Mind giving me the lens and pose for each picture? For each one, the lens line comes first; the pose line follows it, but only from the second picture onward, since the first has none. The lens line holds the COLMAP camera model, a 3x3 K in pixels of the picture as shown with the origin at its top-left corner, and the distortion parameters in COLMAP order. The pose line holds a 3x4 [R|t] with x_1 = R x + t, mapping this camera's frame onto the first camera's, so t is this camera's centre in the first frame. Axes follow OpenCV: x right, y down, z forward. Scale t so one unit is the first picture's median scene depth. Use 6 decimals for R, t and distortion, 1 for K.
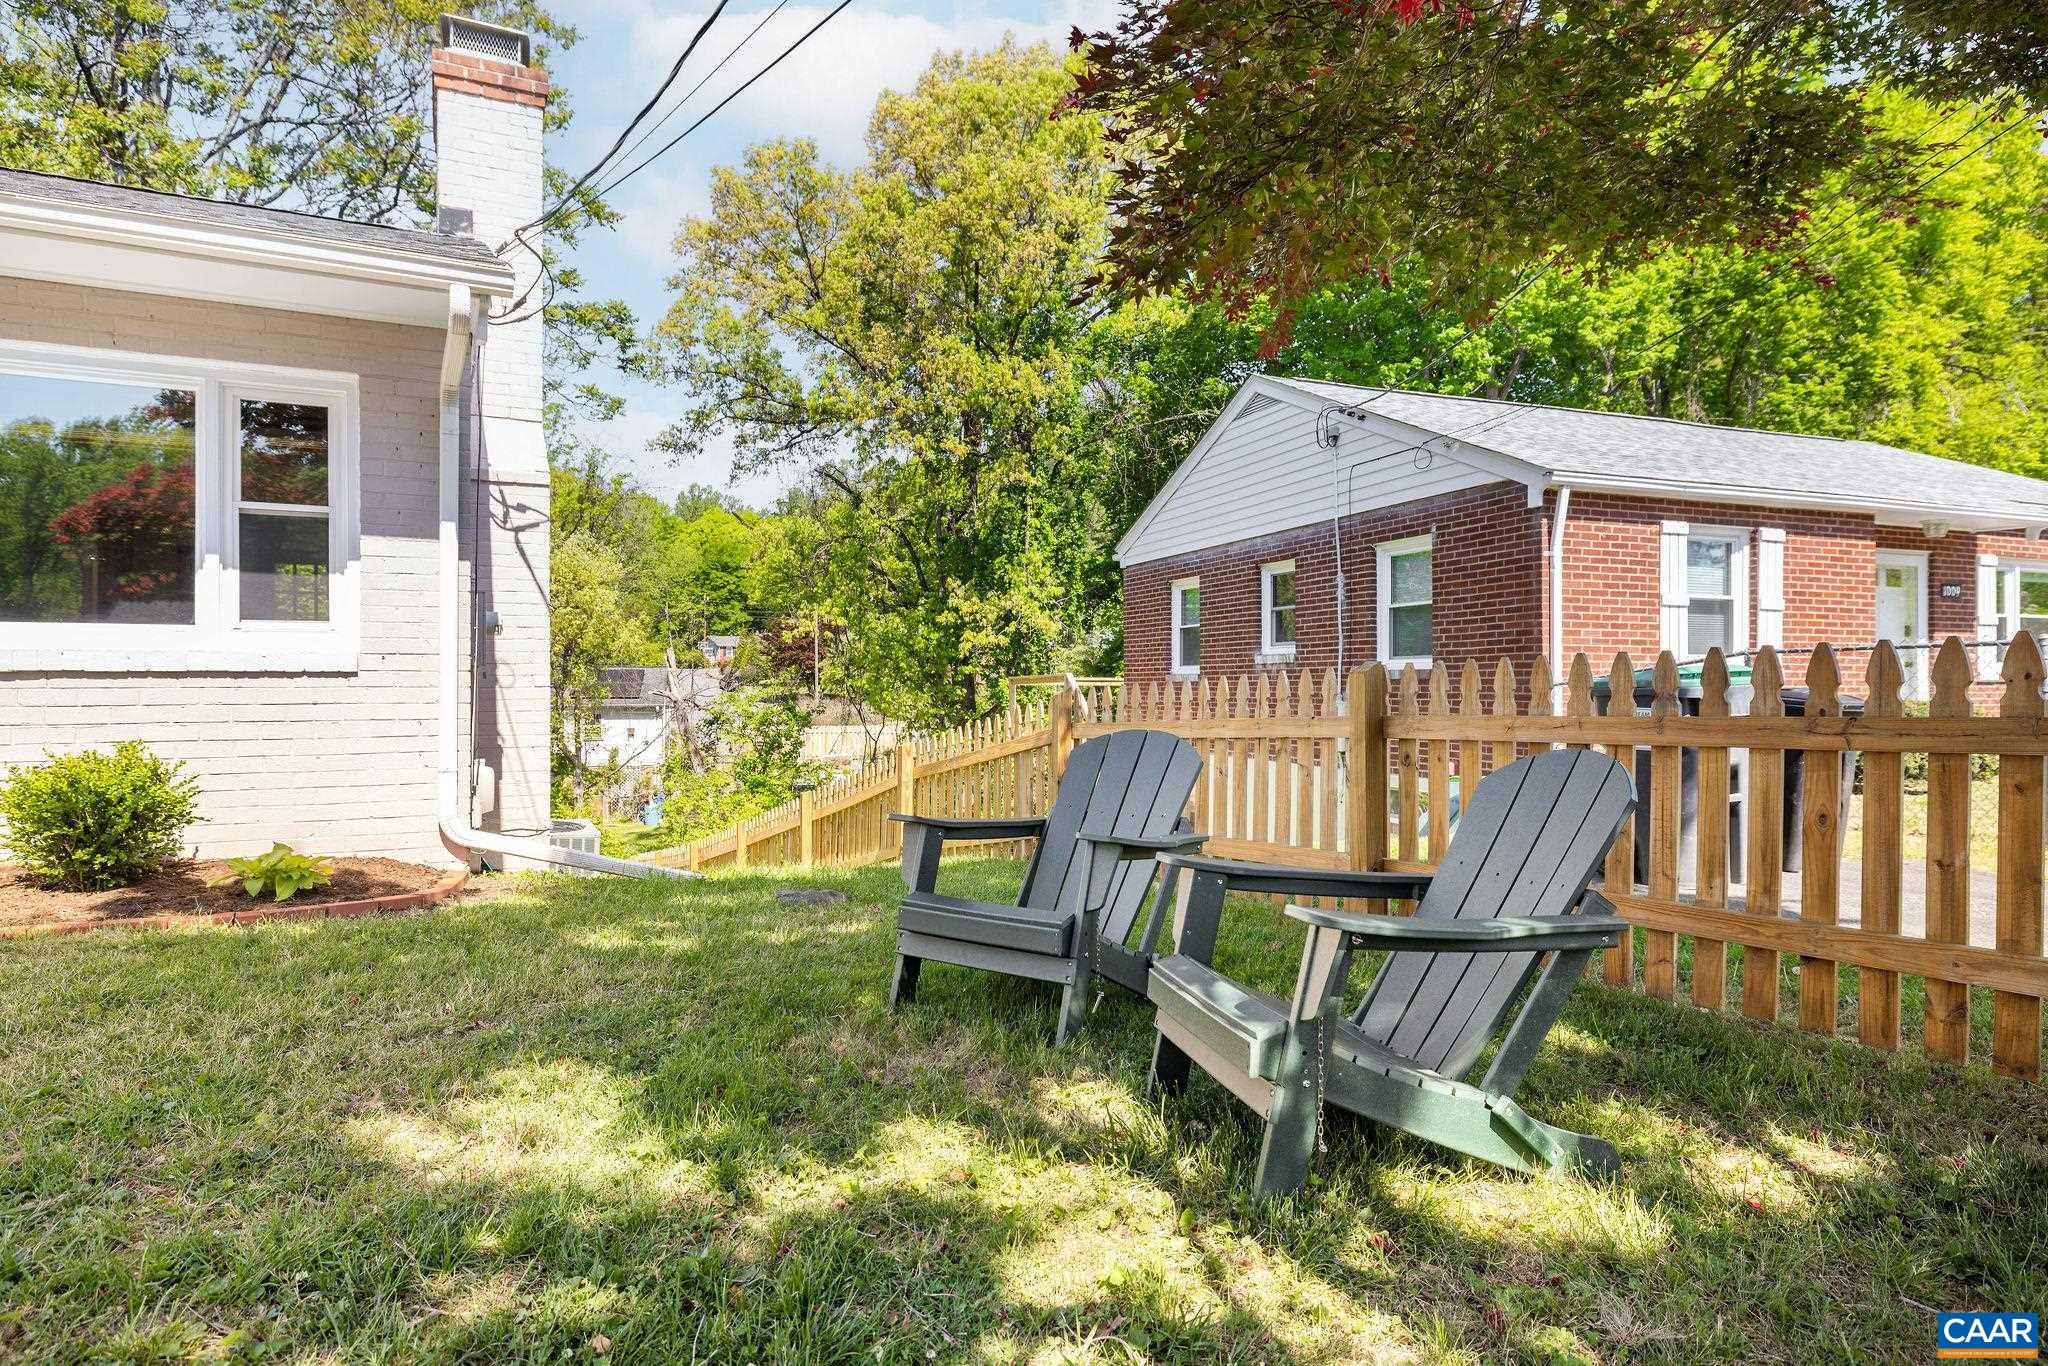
lens RADIAL K [[1151.2, 0, 1024.0], [0, 1151.2, 683.0], [0, 0, 1]] dist [0.001165, 0.000325]
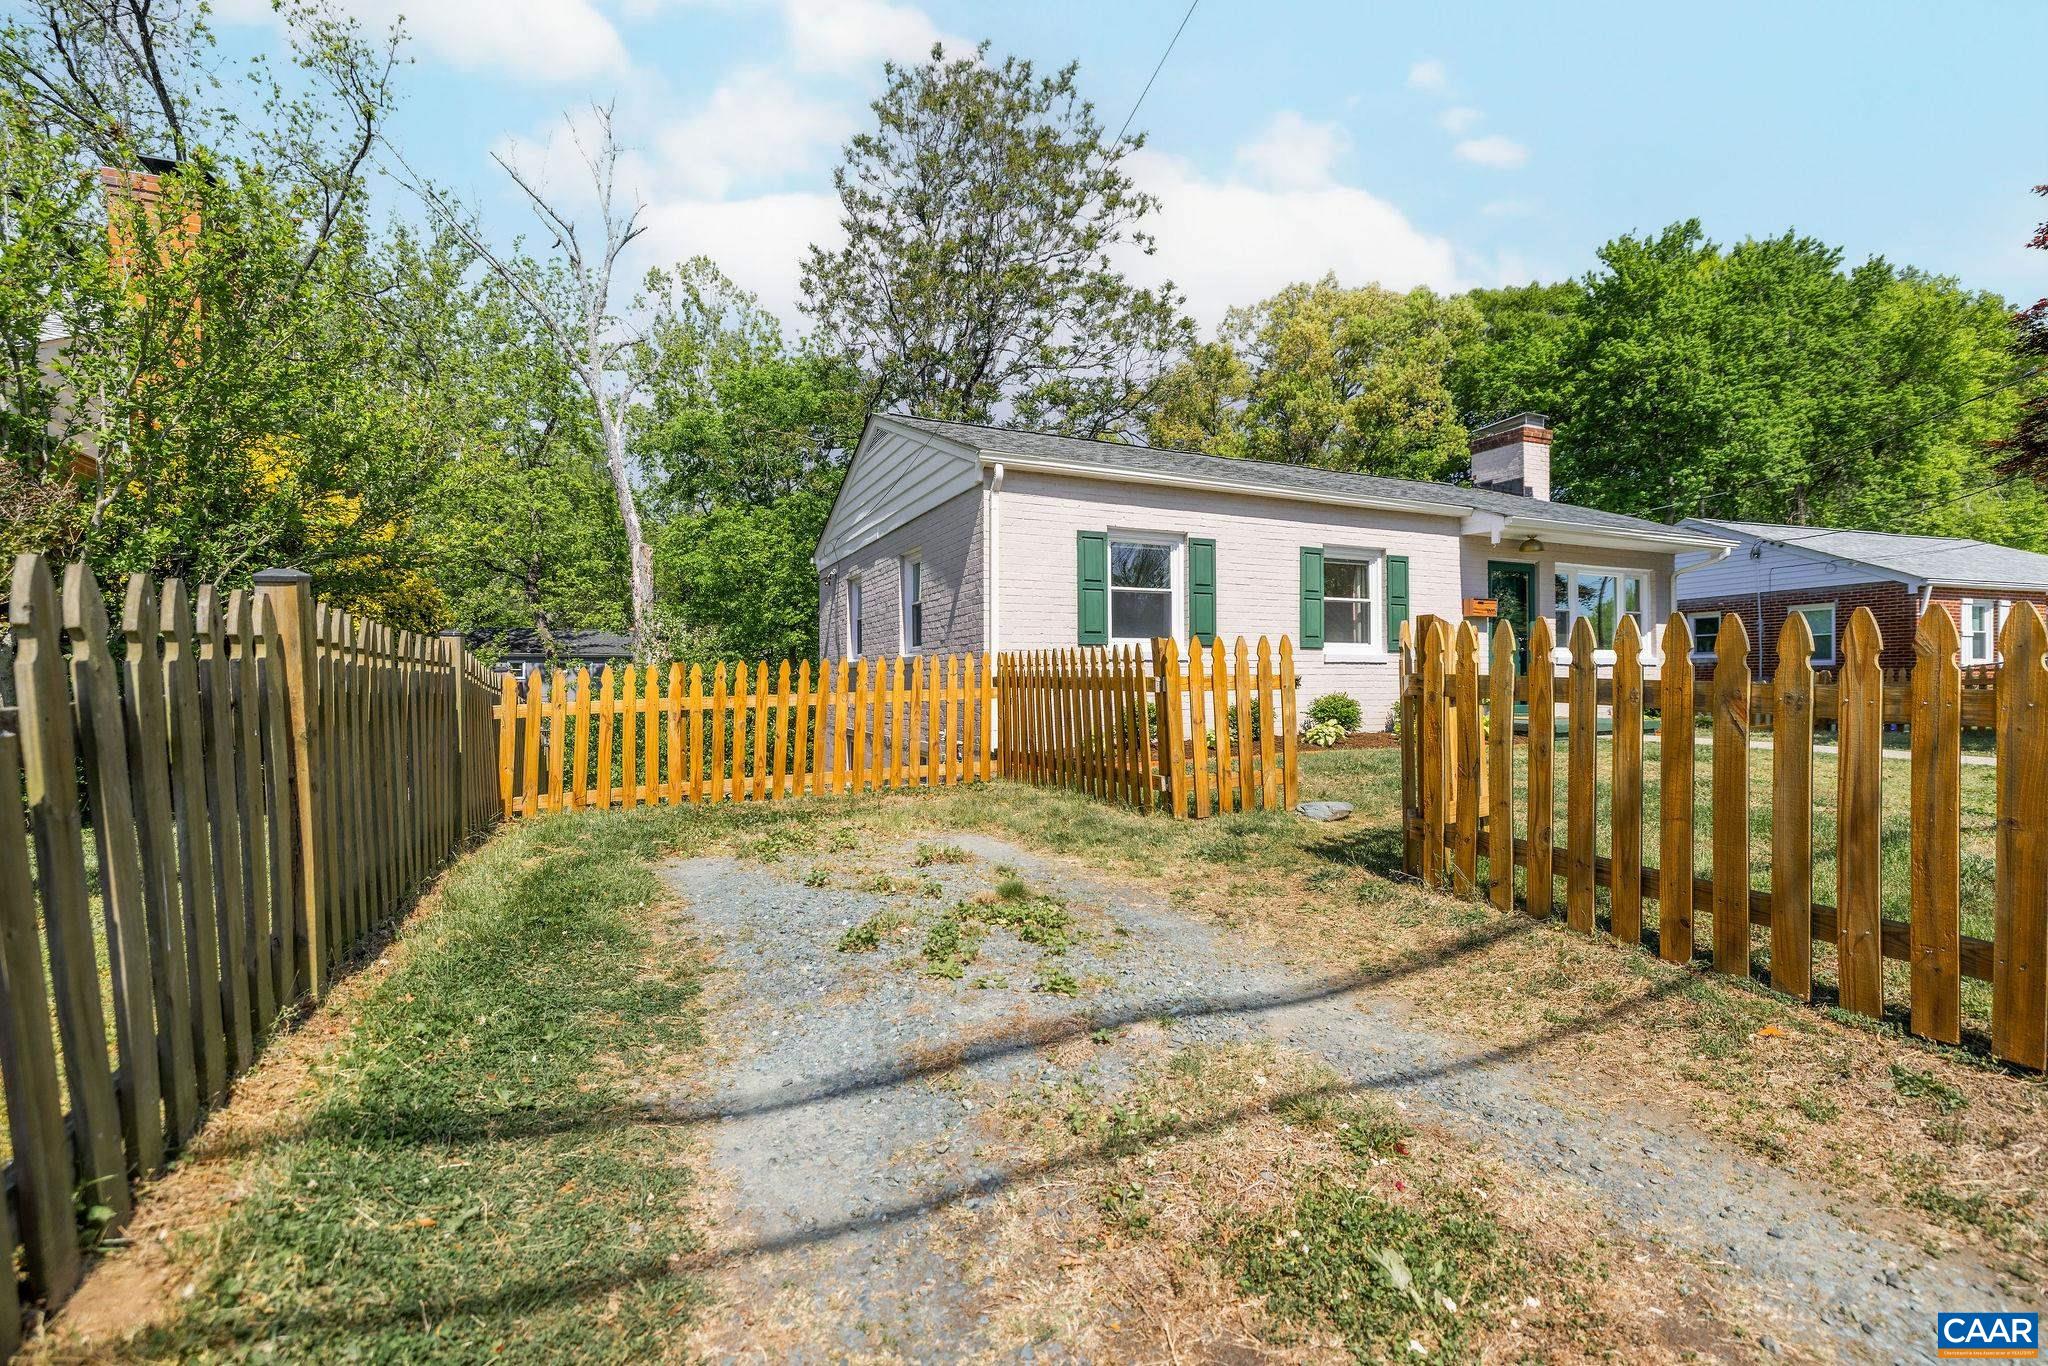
lens RADIAL K [[852.1, 0, 1027.9], [0, 852.1, 676.5], [0, 0, 1]] dist [-0.001299, 0.000362]
pose [[0.997613, 0.006226, -0.068769, -1.638131], [-0.005712, 0.999954, 0.007661, 0.011522], [0.068814, -0.007250, 0.997603, -1.110339]]
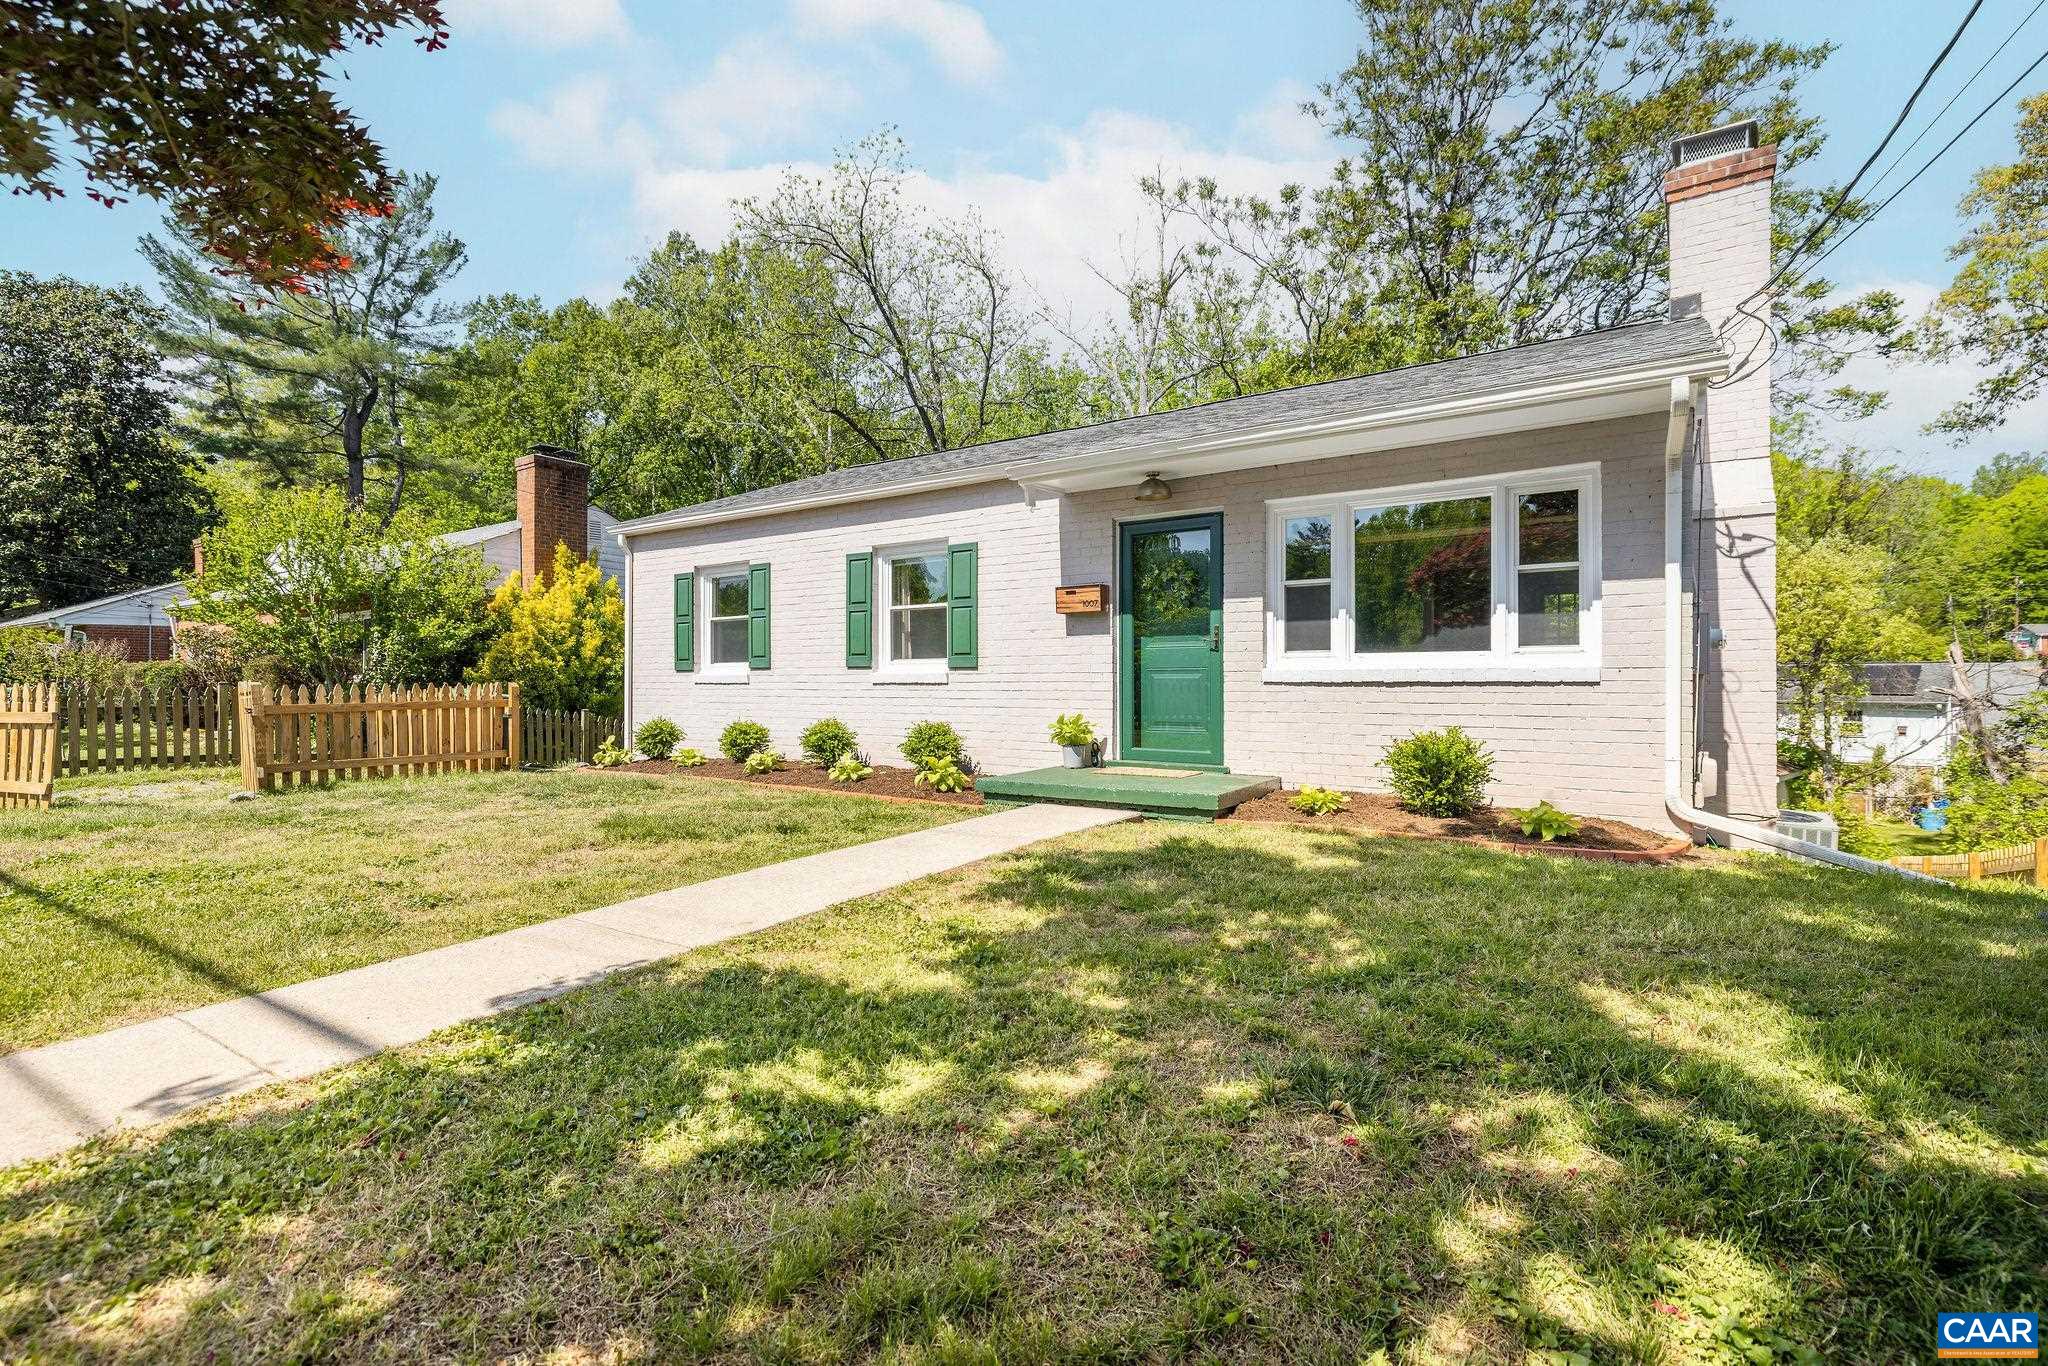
lens RADIAL K [[938.2, 0, 1018.7], [0, 938.2, 676.2], [0, 0, 1]] dist [0.001633, 0.000625]
pose [[0.461773, -0.002506, -0.886995, 0.063896], [0.002151, 0.999996, -0.001705, -0.011921], [0.886995, -0.001121, 0.461777, -0.087405]]
